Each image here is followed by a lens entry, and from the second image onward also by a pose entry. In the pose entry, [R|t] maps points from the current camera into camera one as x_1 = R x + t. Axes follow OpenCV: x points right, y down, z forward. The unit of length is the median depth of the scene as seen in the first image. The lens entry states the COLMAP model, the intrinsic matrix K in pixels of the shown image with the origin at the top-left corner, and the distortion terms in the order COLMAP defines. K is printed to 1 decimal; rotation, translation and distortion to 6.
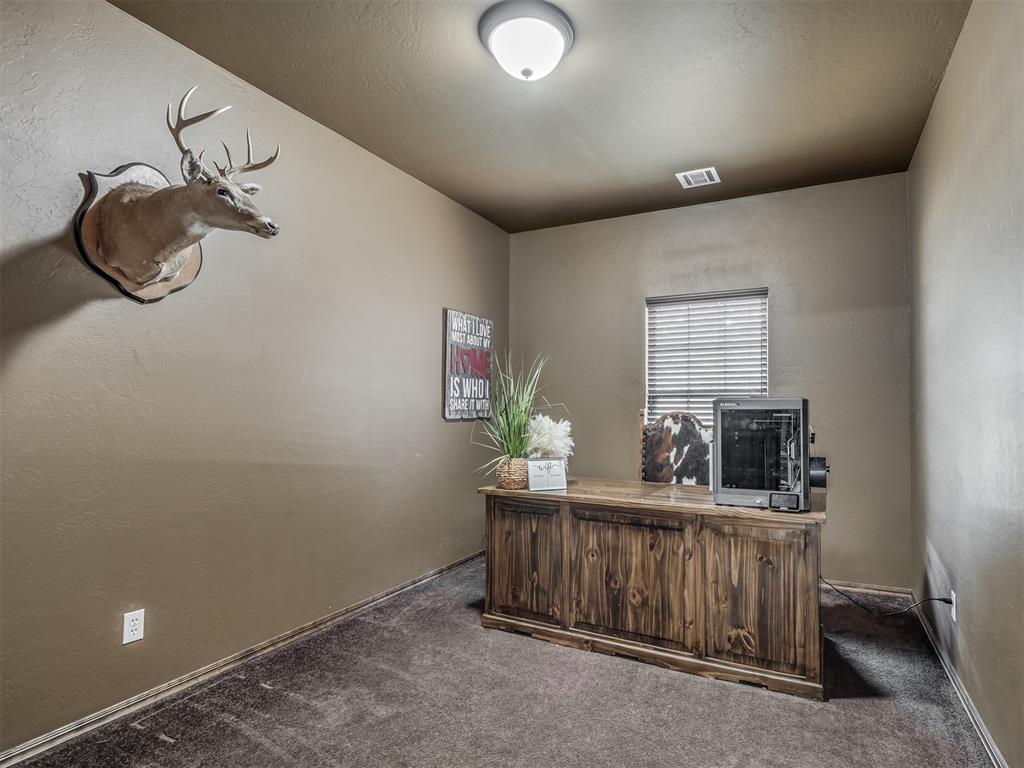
lens RADIAL K [[539.5, 0, 559.8], [0, 539.5, 396.6], [0, 0, 1]] dist [-0.001044, -0.011352]
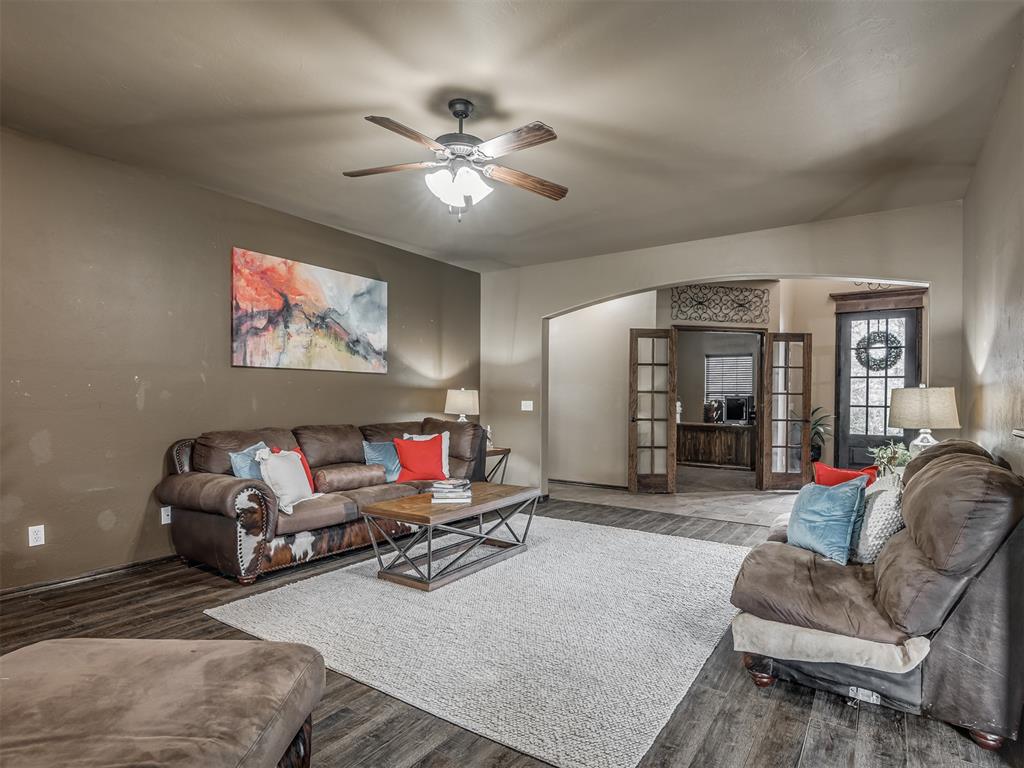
lens RADIAL K [[543.2, 0, 550.4], [0, 543.2, 403.0], [0, 0, 1]] dist [0.025668, -0.000304]
pose [[0.993685, 0.004979, -0.112095, -0.430094], [-0.001016, 0.999373, 0.035383, -0.068209], [0.112201, -0.035045, 0.993067, -2.533248]]
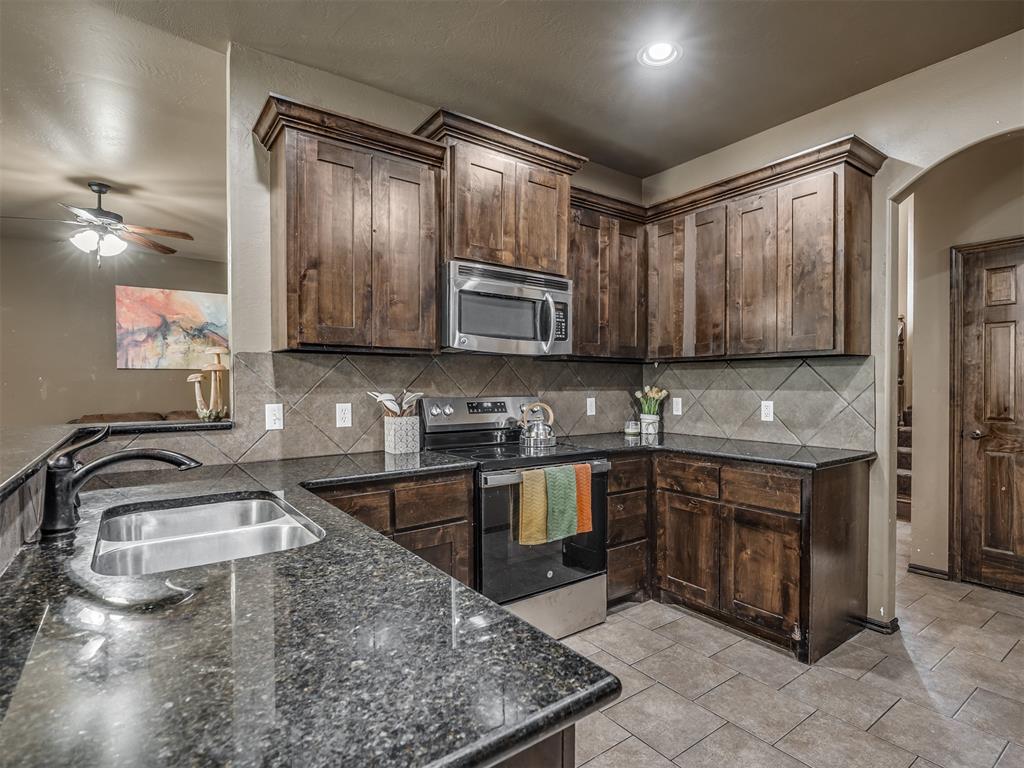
lens RADIAL K [[545.3, 0, 574.3], [0, 545.3, 390.8], [0, 0, 1]] dist [-0.001276, -0.019449]
pose [[0.908150, 0.002643, -0.418636, 0.991371], [0.012856, 0.999332, 0.034198, -0.079233], [0.418447, -0.036439, 0.907510, -2.300521]]
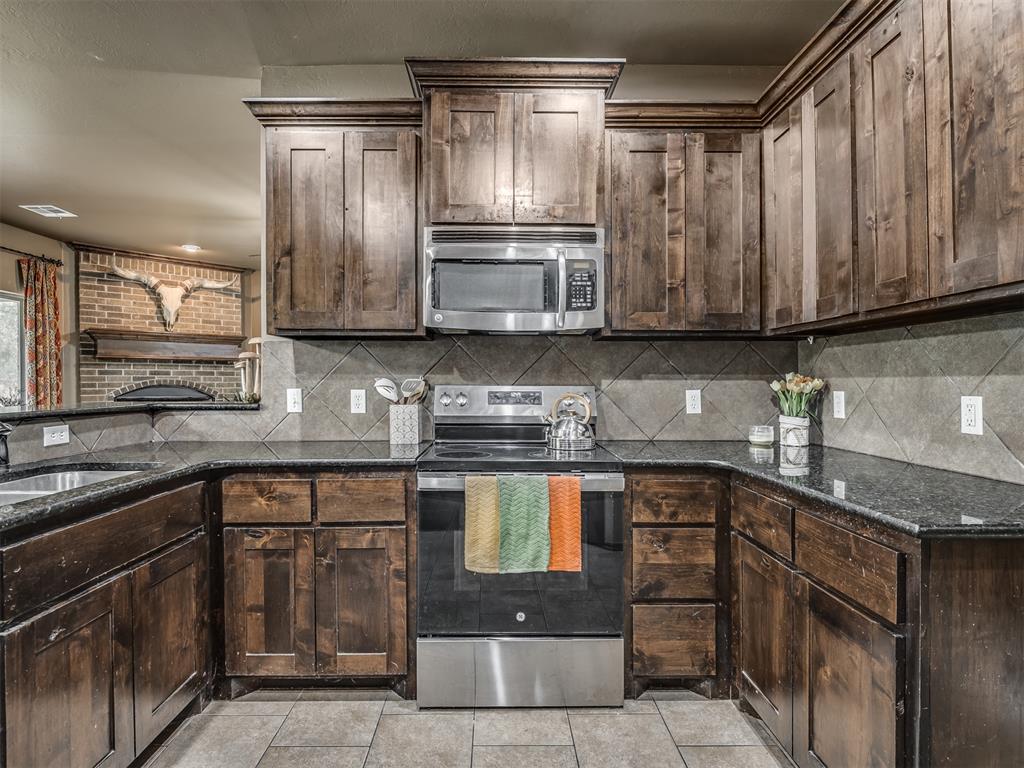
lens RADIAL K [[563.3, 0, 509.8], [0, 563.3, 381.8], [0, 0, 1]] dist [0.000650, -0.013278]
pose [[0.438518, -0.004126, -0.898713, 1.228160], [0.023070, 0.999712, 0.006667, -0.042888], [0.898426, -0.023657, 0.438487, -1.784807]]
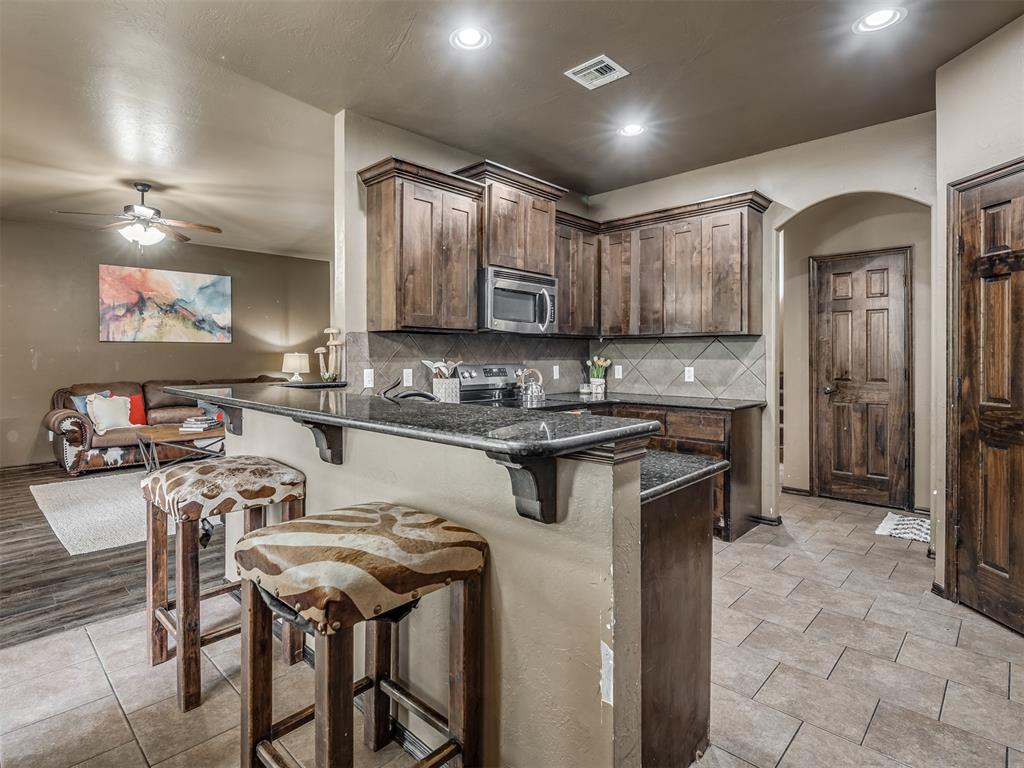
lens RADIAL K [[548.2, 0, 513.3], [0, 548.2, 355.5], [0, 0, 1]] dist [-0.029825, -0.000053]
pose [[0.955589, -0.002859, -0.294690, 0.849194], [0.010225, 0.999673, 0.023459, -0.090230], [0.294527, -0.025431, 0.955305, -2.790055]]
